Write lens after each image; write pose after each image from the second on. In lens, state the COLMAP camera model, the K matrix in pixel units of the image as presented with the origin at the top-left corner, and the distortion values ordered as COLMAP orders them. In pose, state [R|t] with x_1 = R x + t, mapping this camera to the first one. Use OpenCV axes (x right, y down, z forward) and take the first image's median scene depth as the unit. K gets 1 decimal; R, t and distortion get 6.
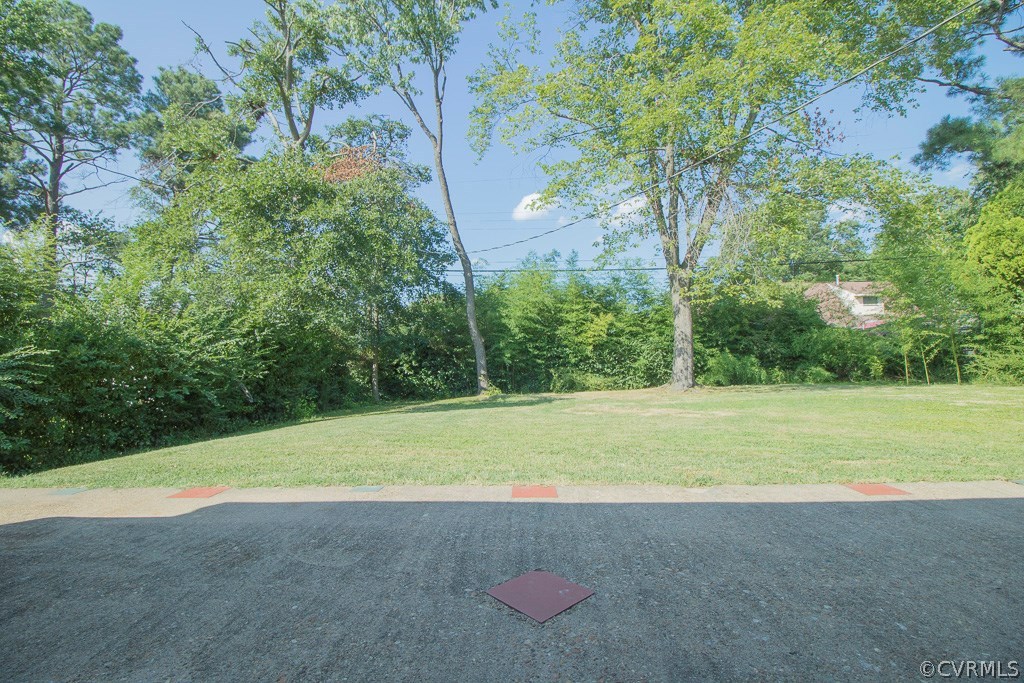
lens RADIAL K [[476.9, 0, 512.5], [0, 476.9, 334.1], [0, 0, 1]] dist [-0.010434, -0.007441]
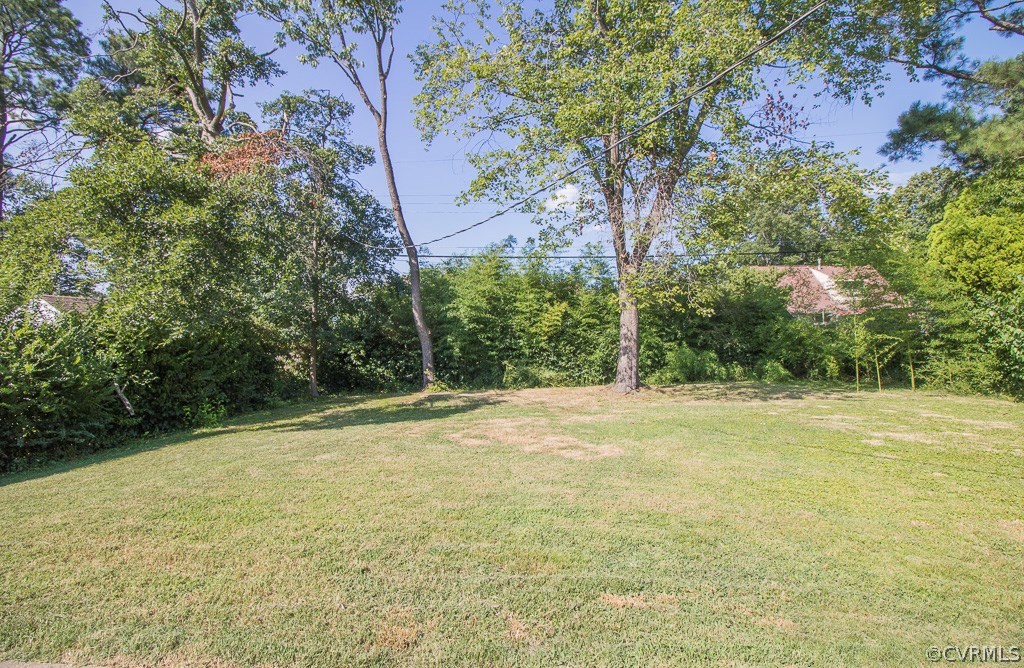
lens RADIAL K [[475.5, 0, 513.4], [0, 475.5, 333.5], [0, 0, 1]] dist [-0.009419, -0.006780]
pose [[0.999863, 0.012041, 0.011376, 0.097067], [-0.012664, 0.998330, 0.056359, -0.041111], [-0.010679, -0.056495, 0.998346, 0.043376]]
